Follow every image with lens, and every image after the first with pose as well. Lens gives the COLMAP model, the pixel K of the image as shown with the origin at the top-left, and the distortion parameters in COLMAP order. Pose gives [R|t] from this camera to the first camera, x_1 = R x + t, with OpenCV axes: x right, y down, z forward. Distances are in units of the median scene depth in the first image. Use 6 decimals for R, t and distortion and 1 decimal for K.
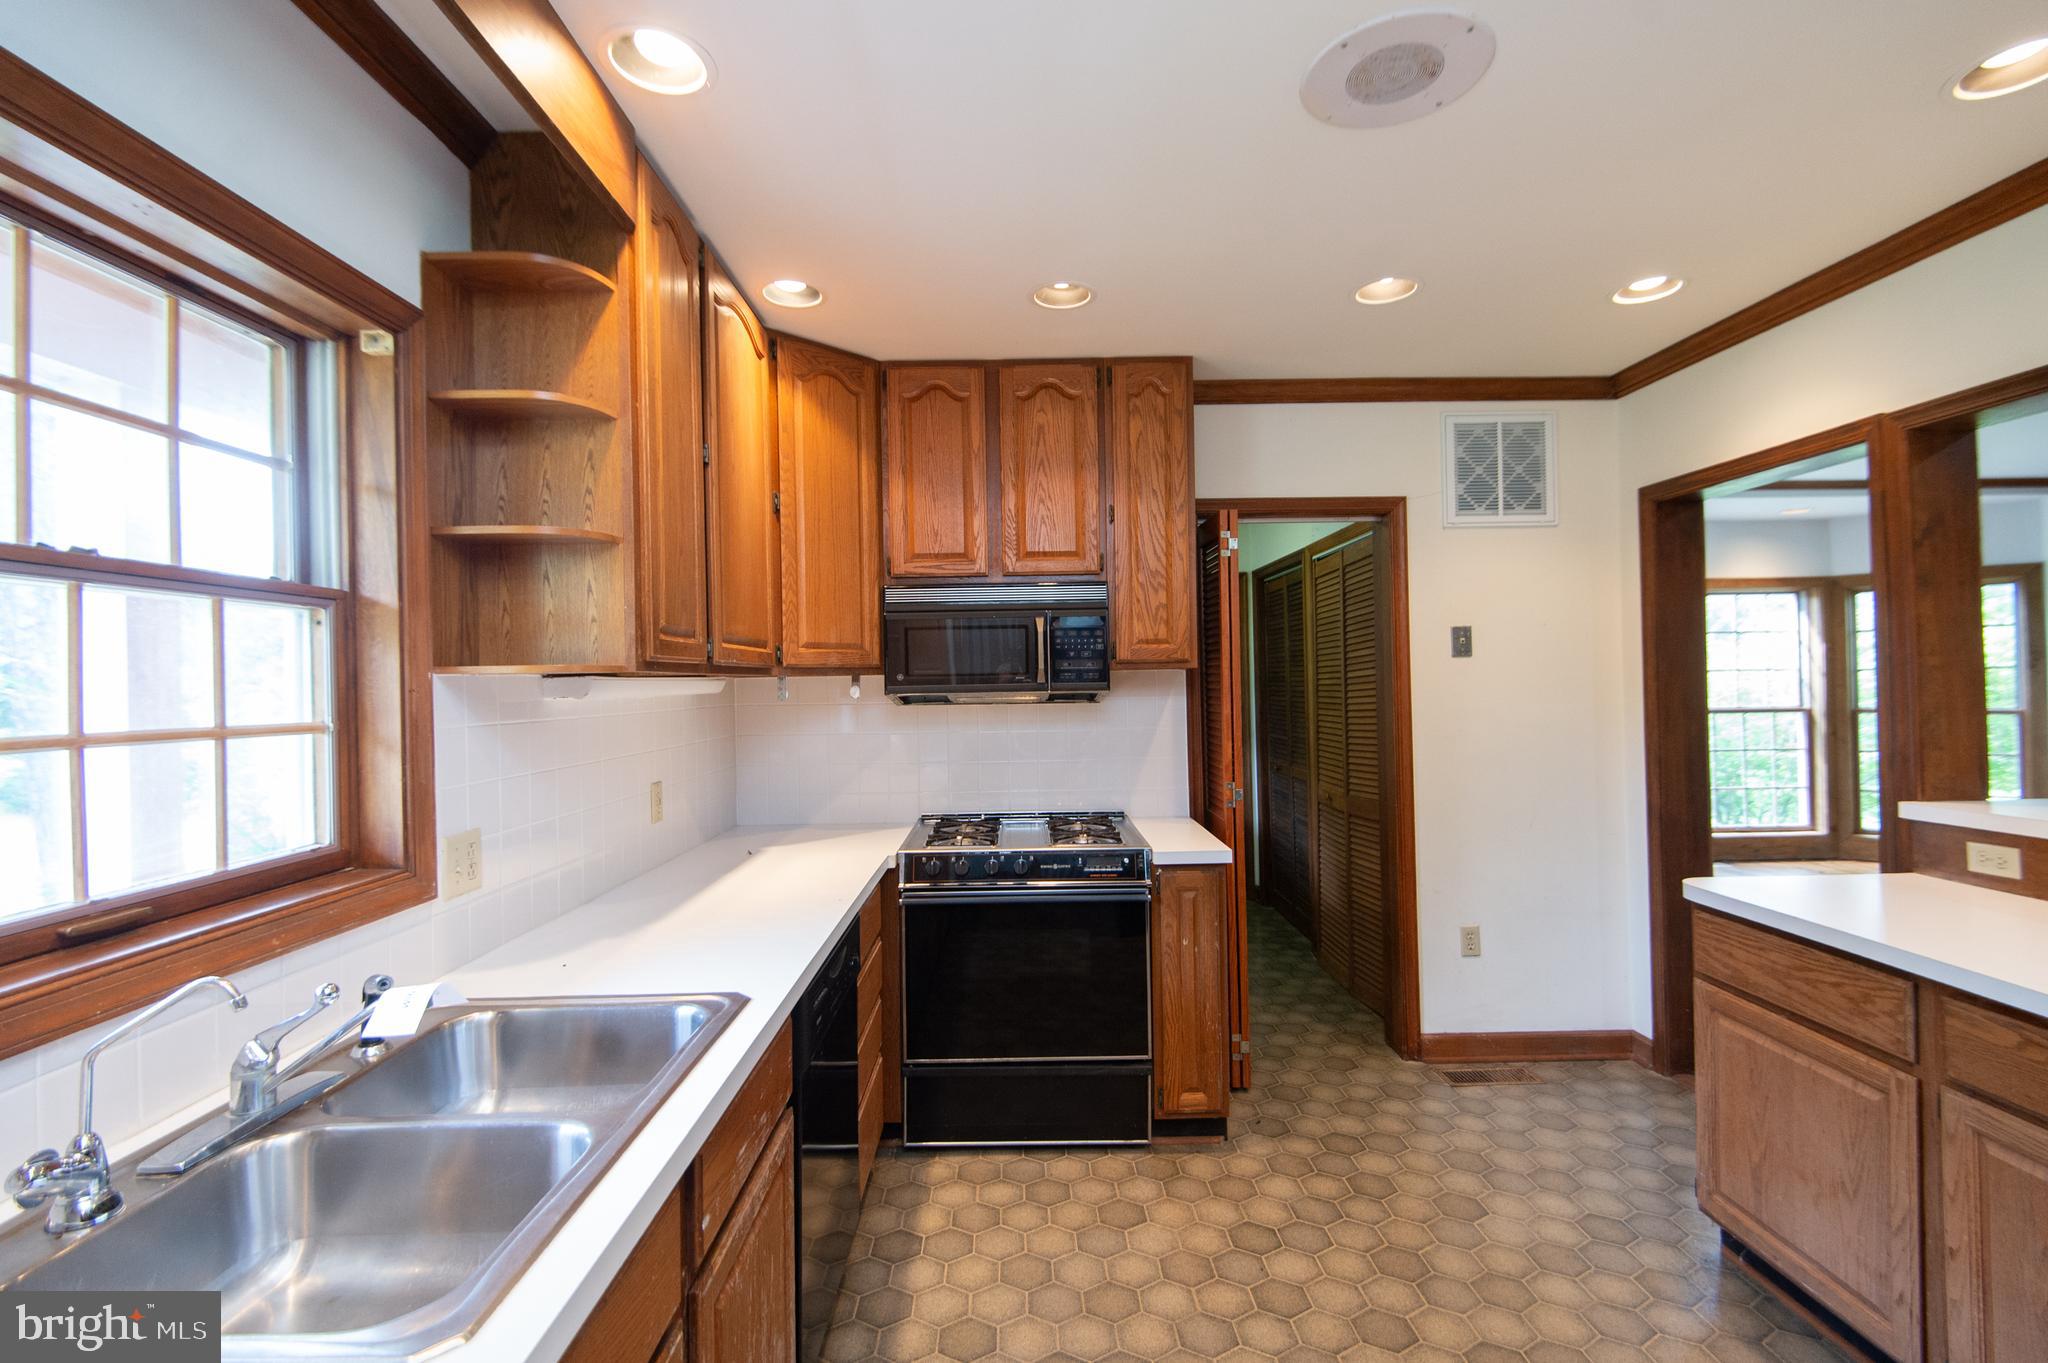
lens RADIAL K [[931.1, 0, 1024.0], [0, 931.1, 681.5], [0, 0, 1]] dist [0.033886, -0.023246]
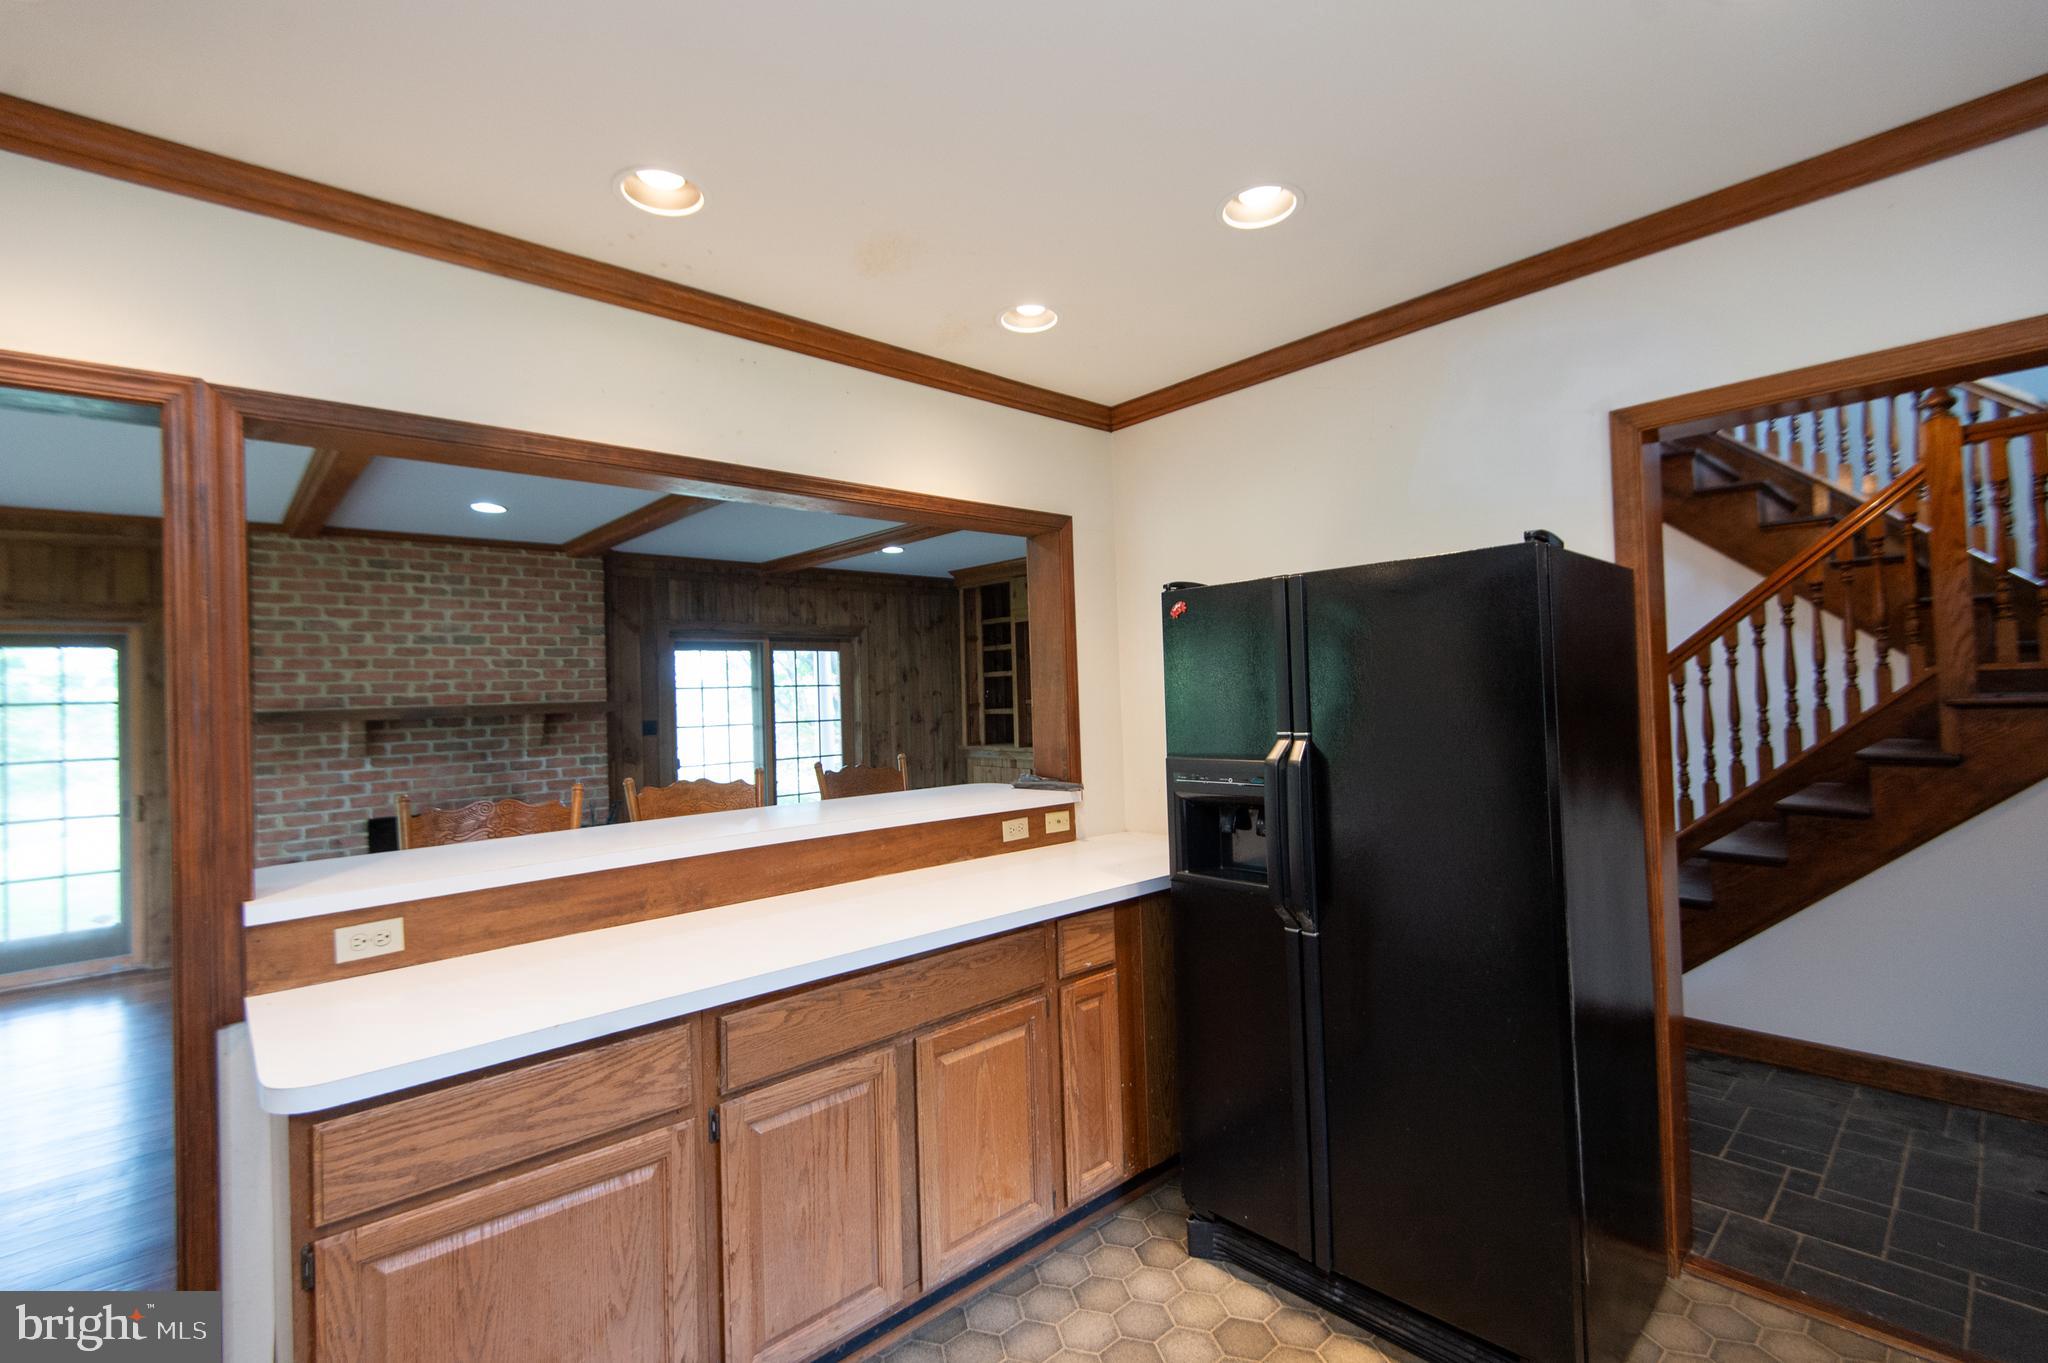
lens RADIAL K [[906.8, 0, 1027.2], [0, 906.8, 674.2], [0, 0, 1]] dist [0.028710, -0.021758]
pose [[-0.658323, 0.055163, 0.750712, -0.027844], [0.048789, 0.998341, -0.030574, -0.002852], [-0.751153, 0.016499, -0.659922, 0.795271]]
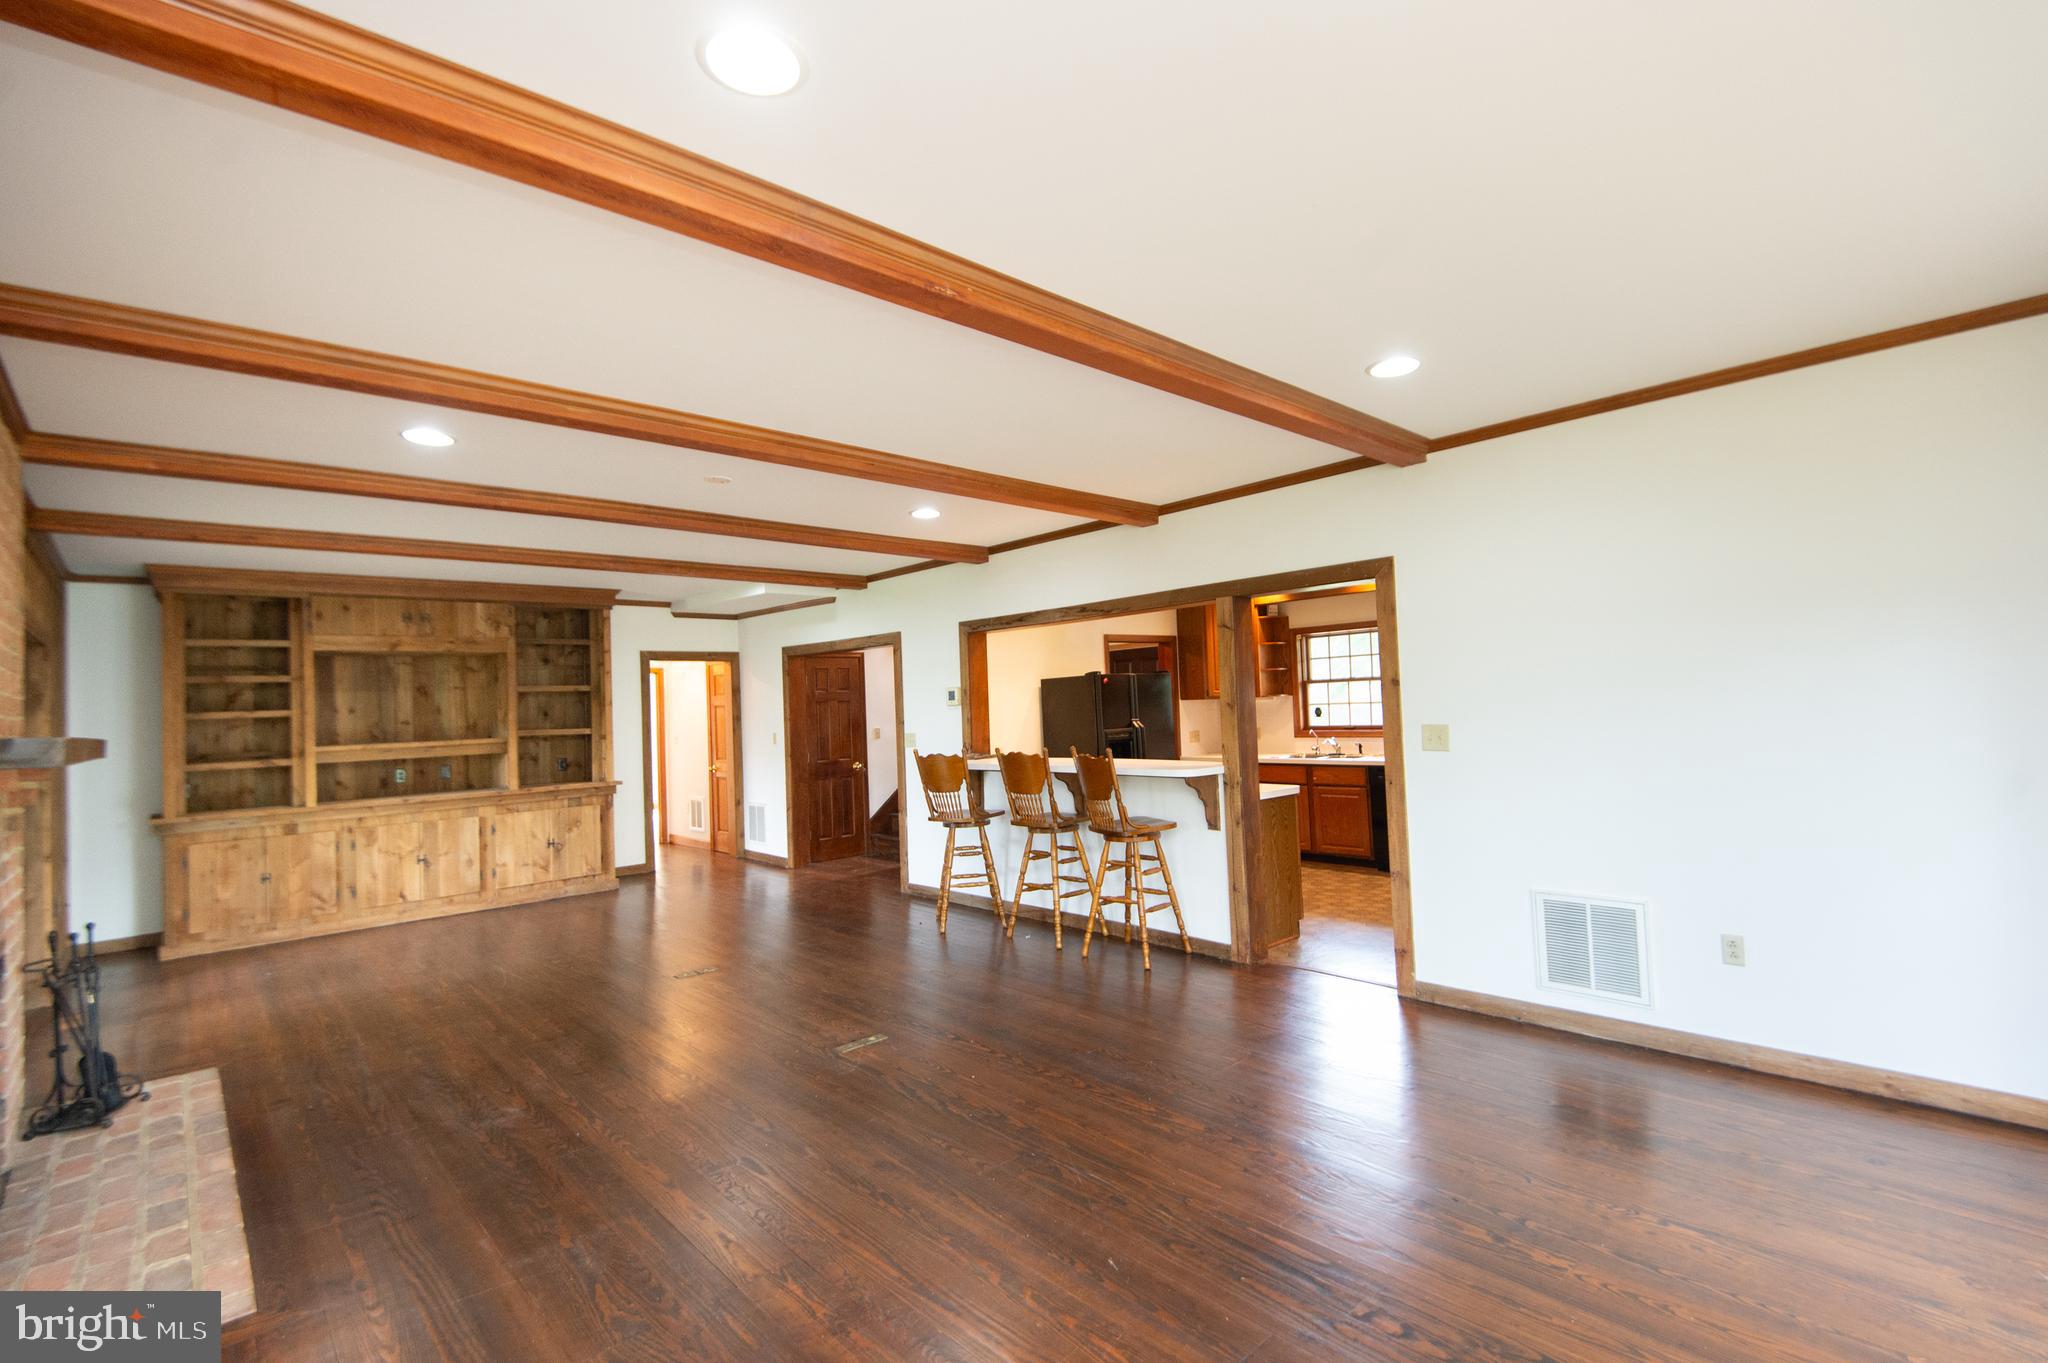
lens RADIAL K [[931.1, 0, 1024.0], [0, 931.1, 681.5], [0, 0, 1]] dist [0.033886, -0.023246]
pose [[-0.733292, 0.014220, -0.679765, 2.368058], [0.037986, 0.999077, -0.020077, -0.062136], [0.678851, -0.040544, -0.733155, 1.866579]]
